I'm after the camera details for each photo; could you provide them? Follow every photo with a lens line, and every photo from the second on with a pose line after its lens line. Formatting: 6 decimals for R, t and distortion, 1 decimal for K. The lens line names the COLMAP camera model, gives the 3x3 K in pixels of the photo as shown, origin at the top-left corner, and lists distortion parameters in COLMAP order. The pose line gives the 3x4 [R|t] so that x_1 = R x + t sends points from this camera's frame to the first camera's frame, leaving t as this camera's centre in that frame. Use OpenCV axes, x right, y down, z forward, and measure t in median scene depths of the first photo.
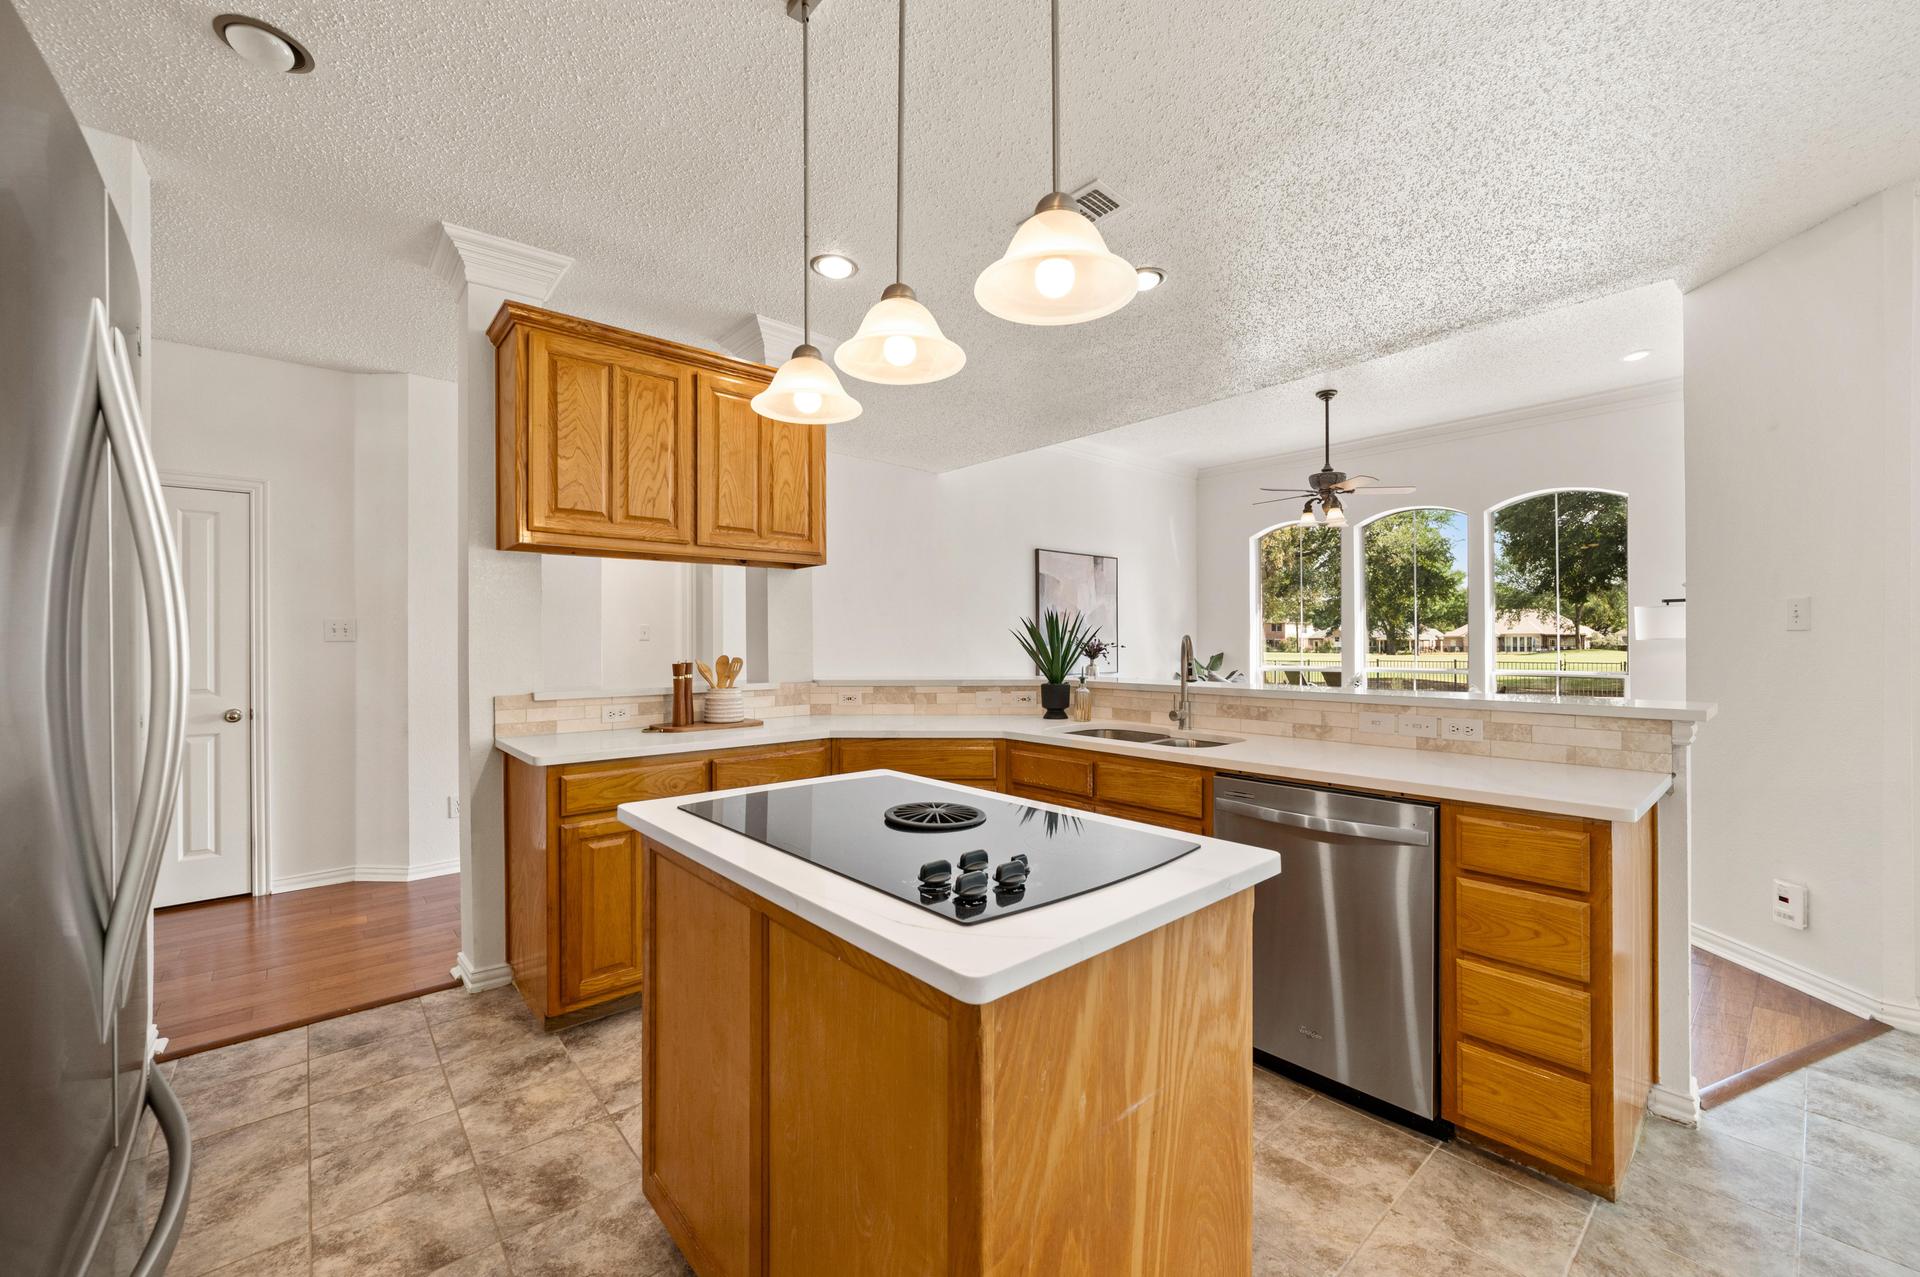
lens RADIAL K [[759.6, 0, 975.7], [0, 759.6, 633.6], [0, 0, 1]] dist [-0.006823, 0.001247]
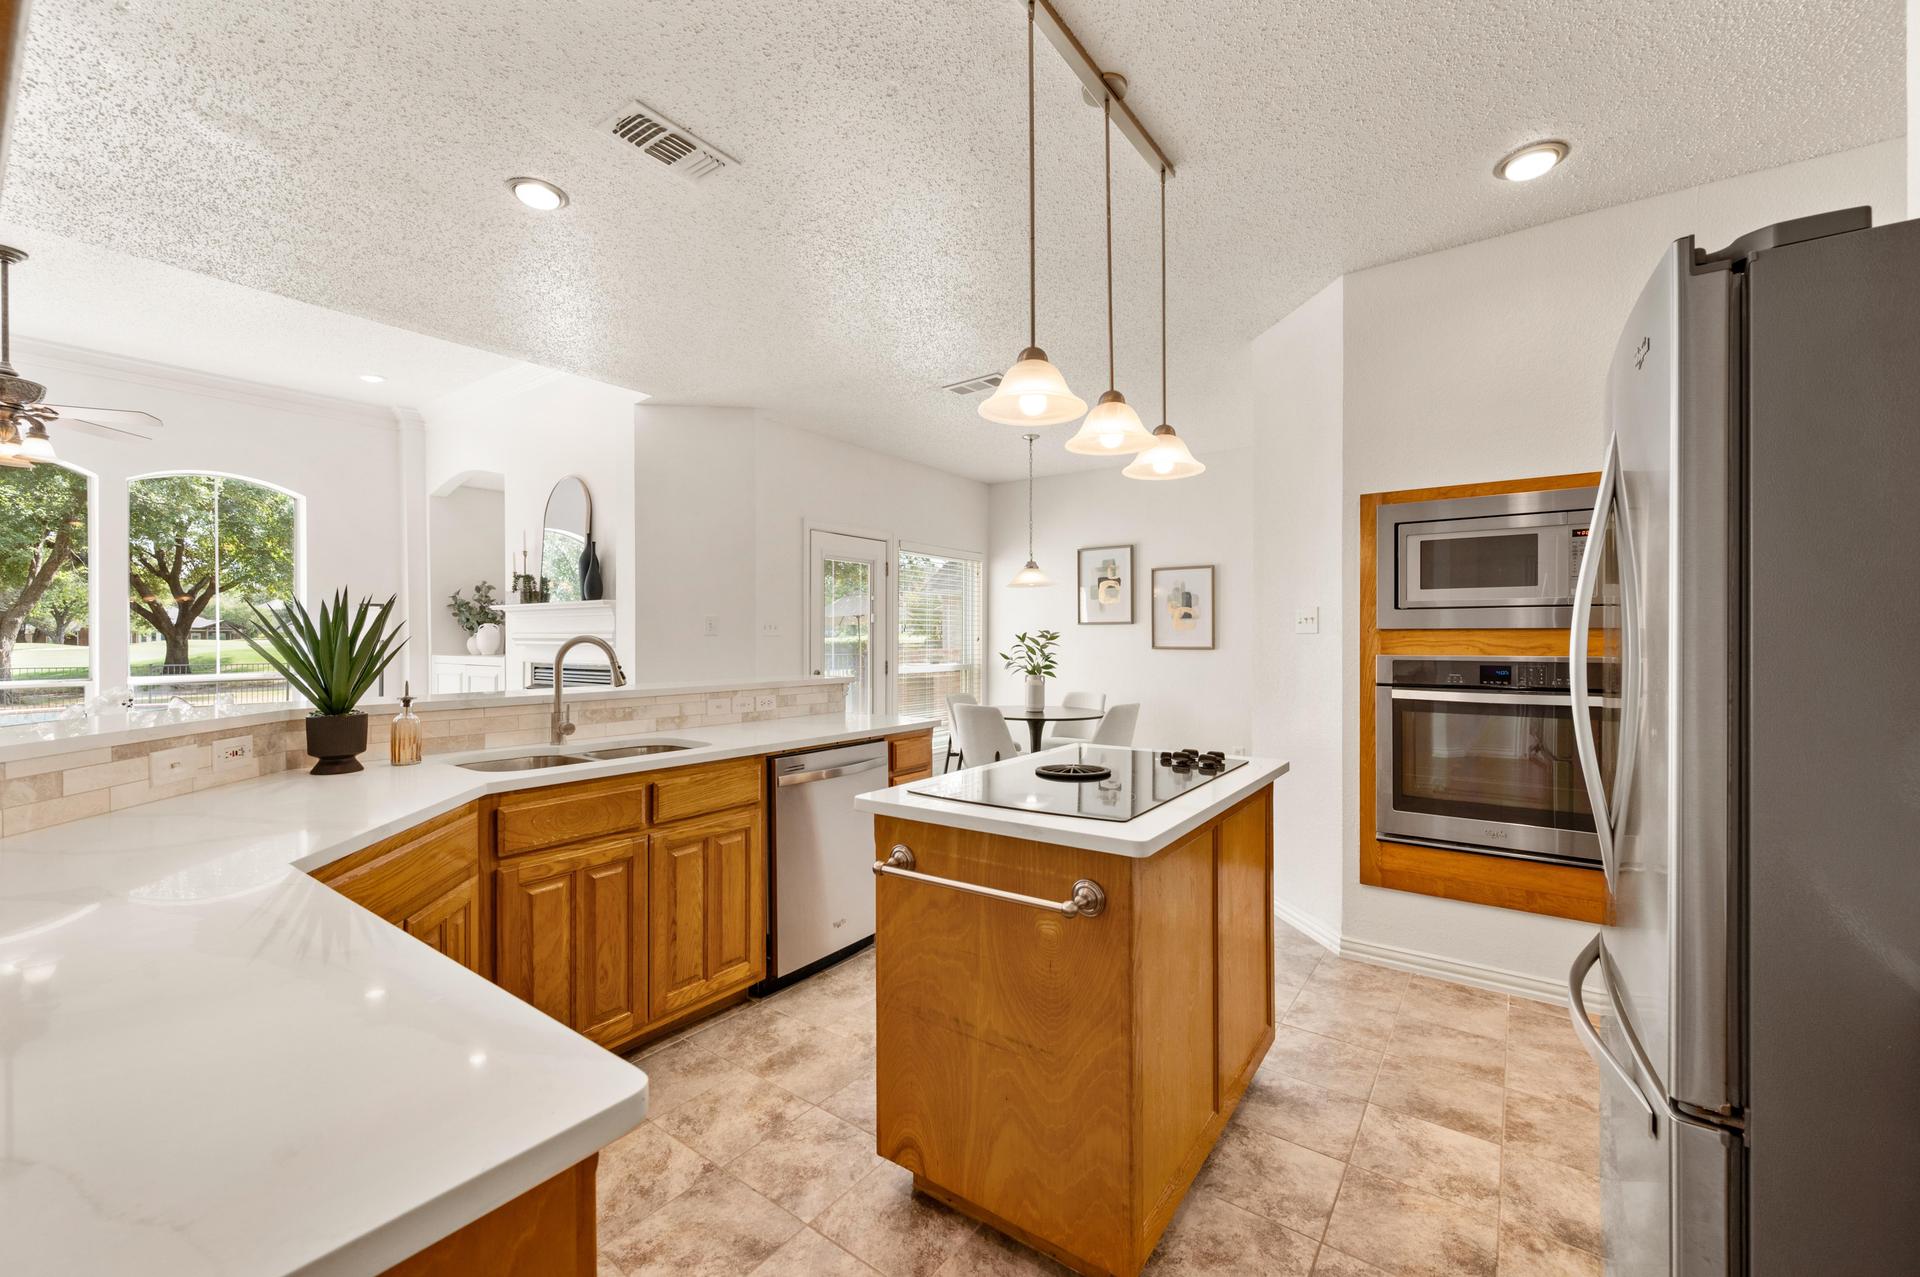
lens RADIAL K [[759.6, 0, 962.6], [0, 759.6, 639.5], [0, 0, 1]] dist [-0.006823, 0.001247]
pose [[-0.215034, 0.002758, 0.976603, -0.322060], [-0.007543, 0.999961, -0.004484, 0.003498], [-0.976577, -0.008331, -0.215005, 0.357595]]
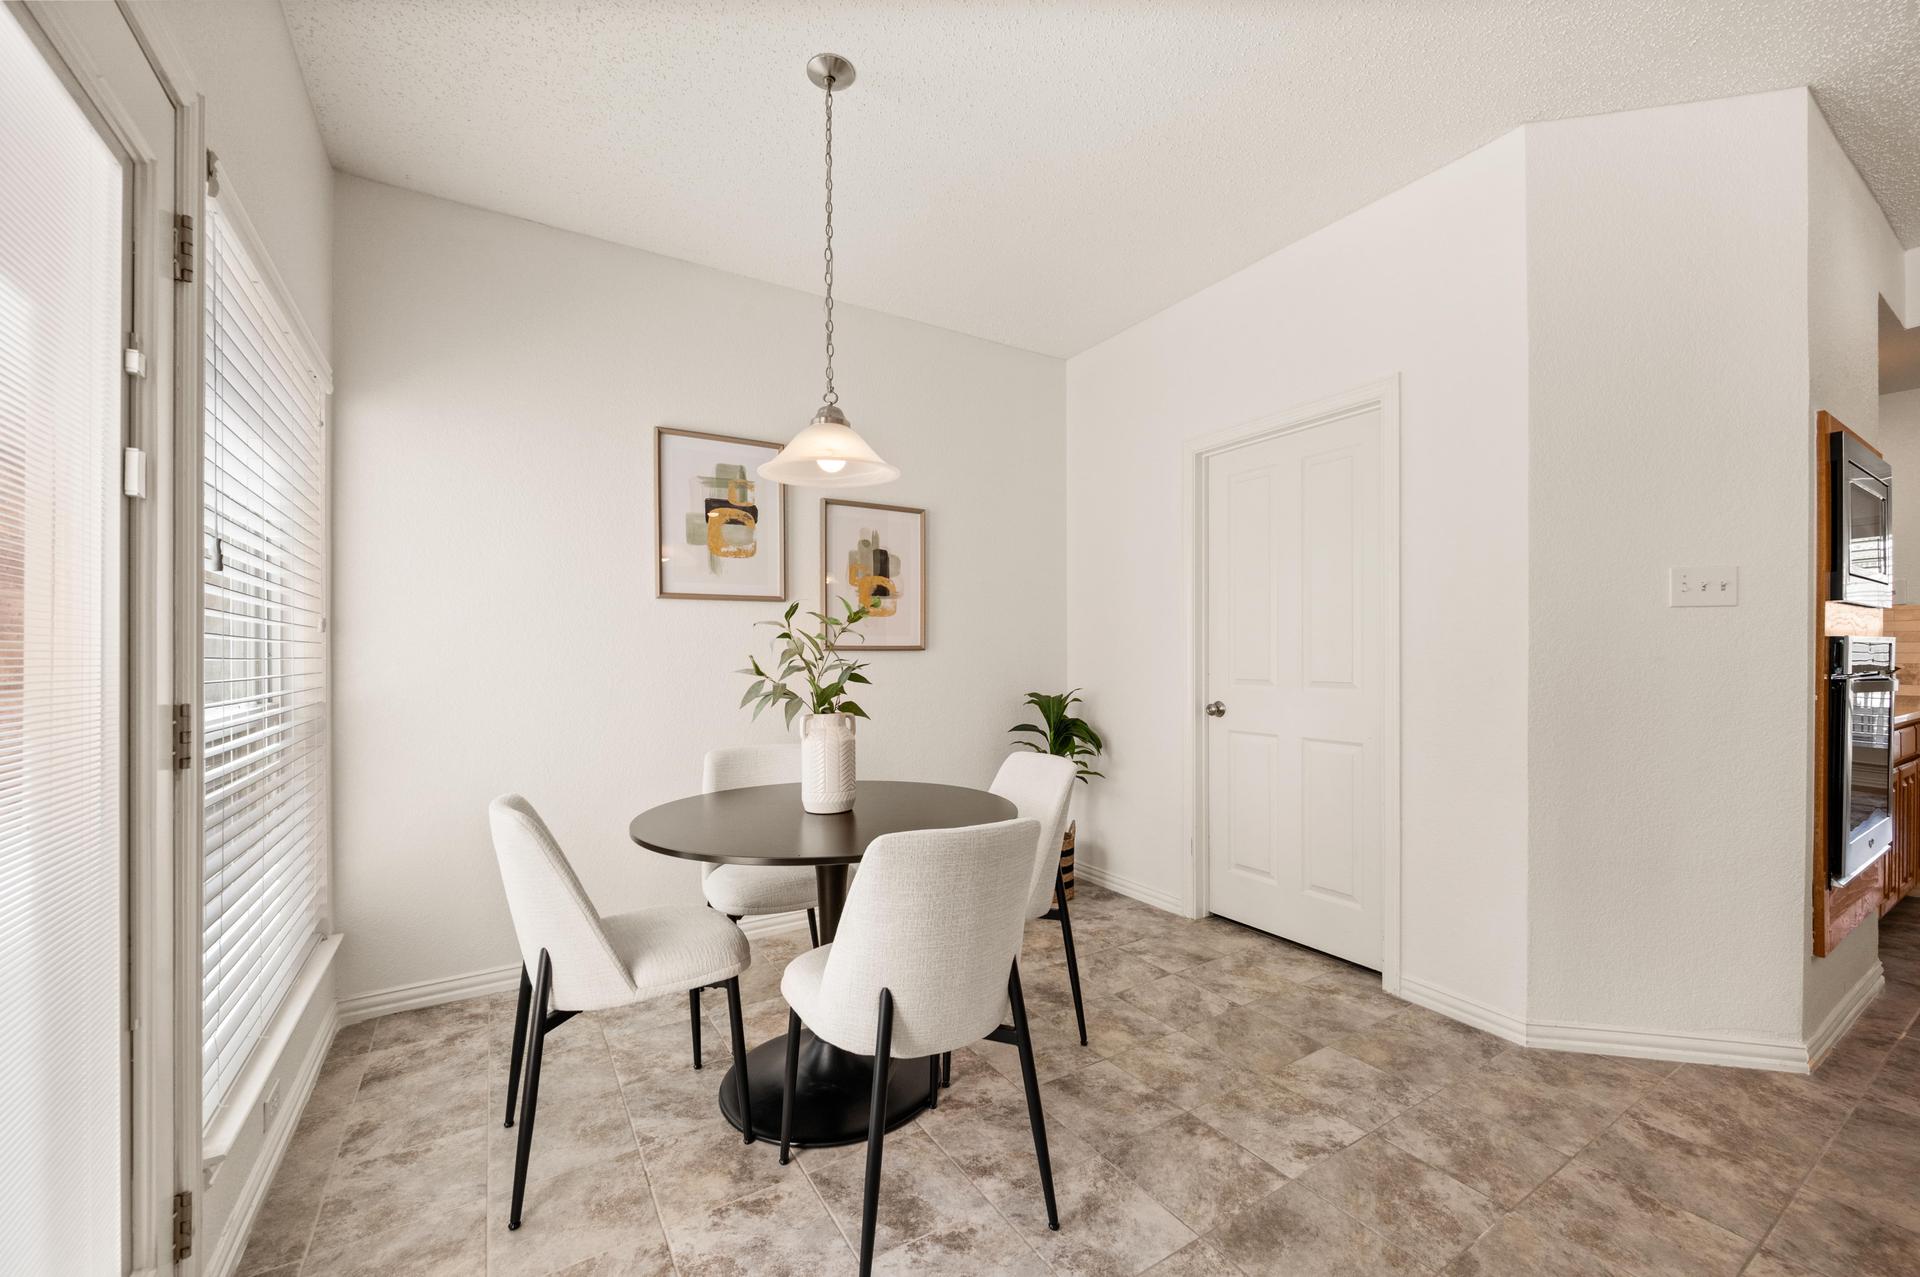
lens RADIAL K [[759.6, 0, 961.6], [0, 759.6, 652.2], [0, 0, 1]] dist [-0.006823, 0.001247]
pose [[-0.986953, 0.006467, 0.160877, 0.419013], [0.005349, 0.999958, -0.007385, 0.015578], [-0.160918, -0.006428, -0.986947, 0.405995]]
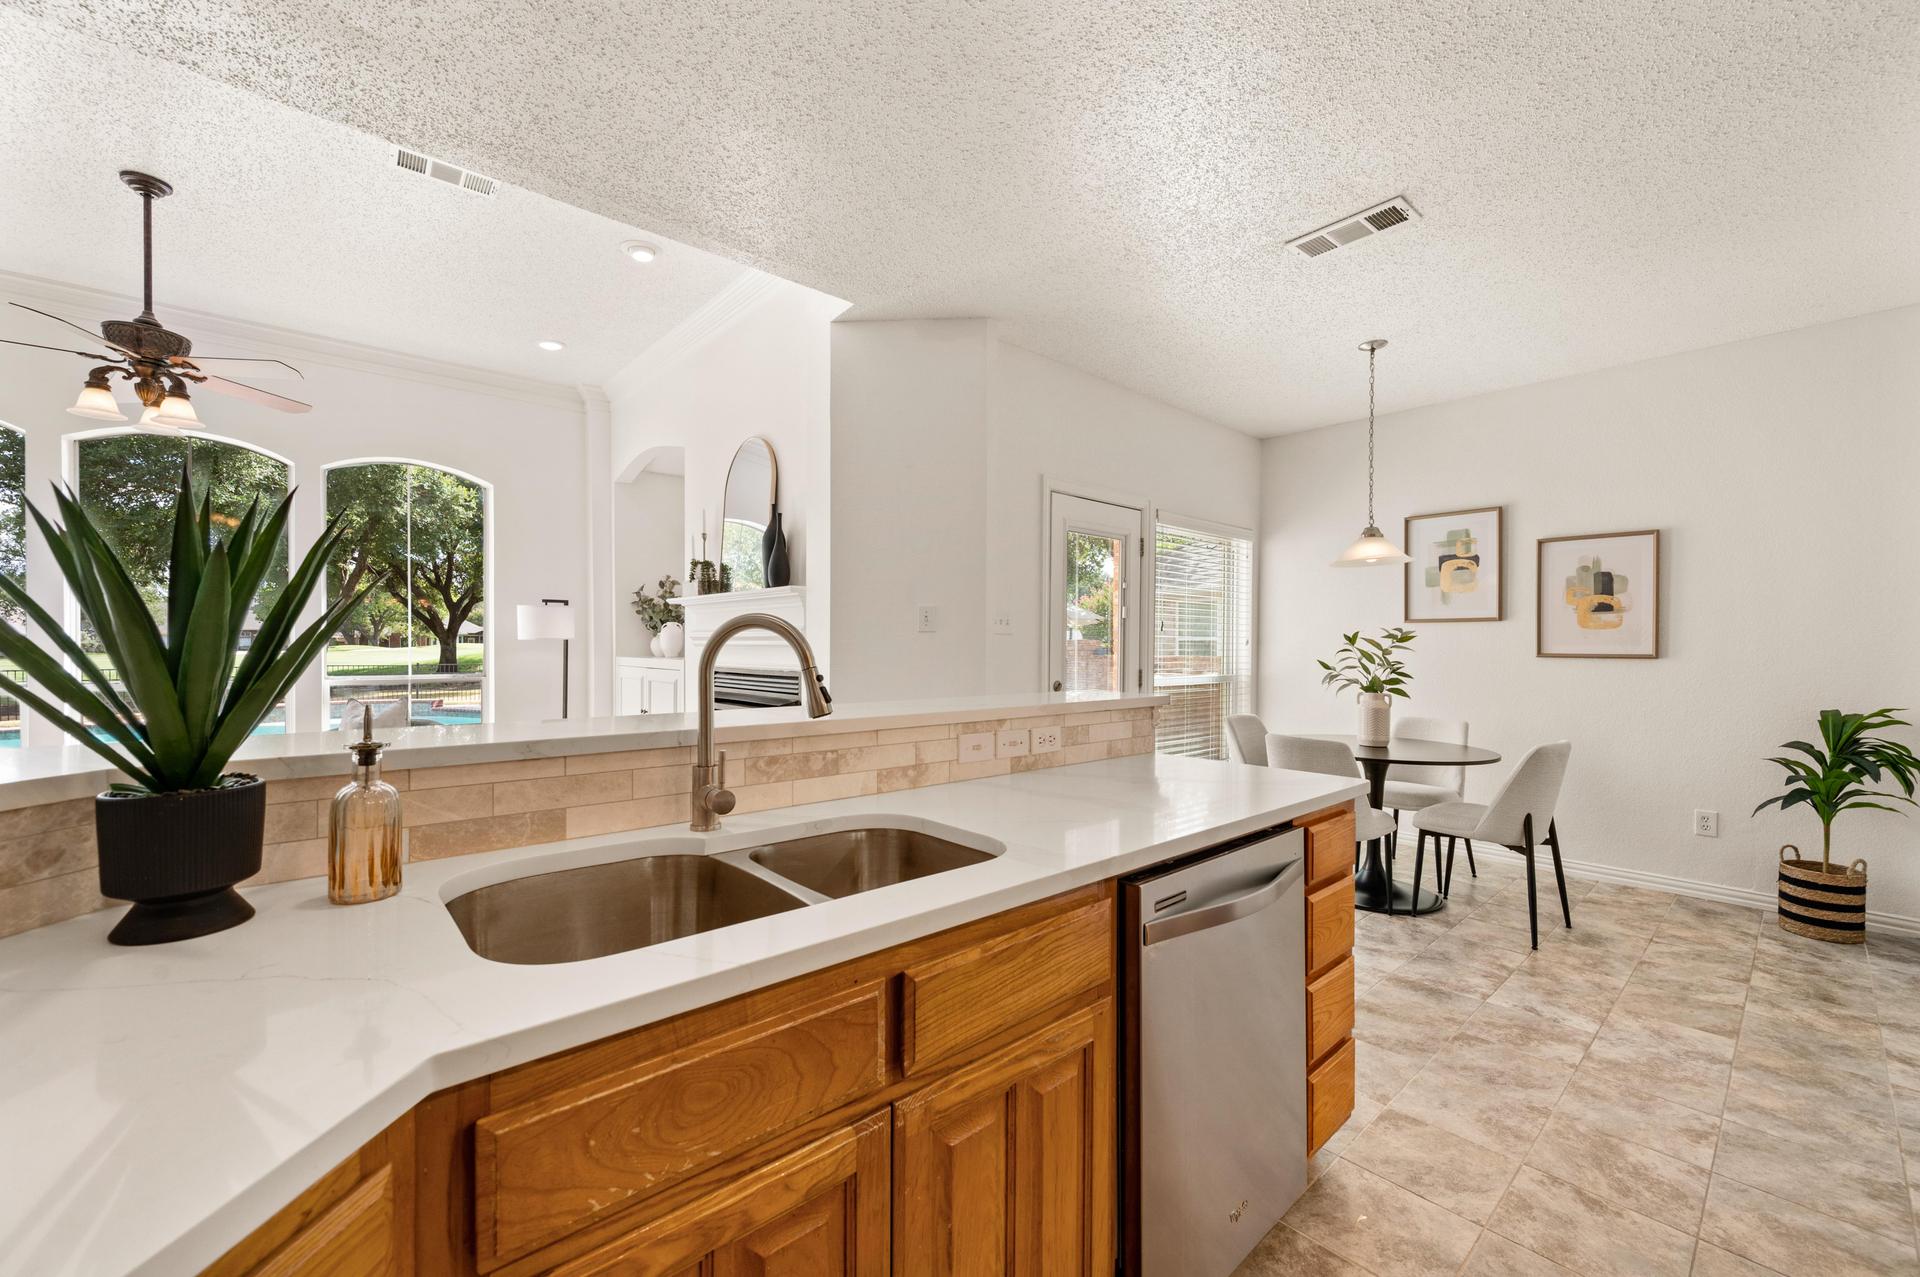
lens RADIAL K [[759.6, 0, 966.1], [0, 759.6, 650.9], [0, 0, 1]] dist [-0.006823, 0.001247]
pose [[-0.000726, -0.002889, 0.999996, -0.079972], [-0.014581, 0.999890, 0.002878, 0.009568], [-0.999893, -0.014579, -0.000768, 0.412536]]
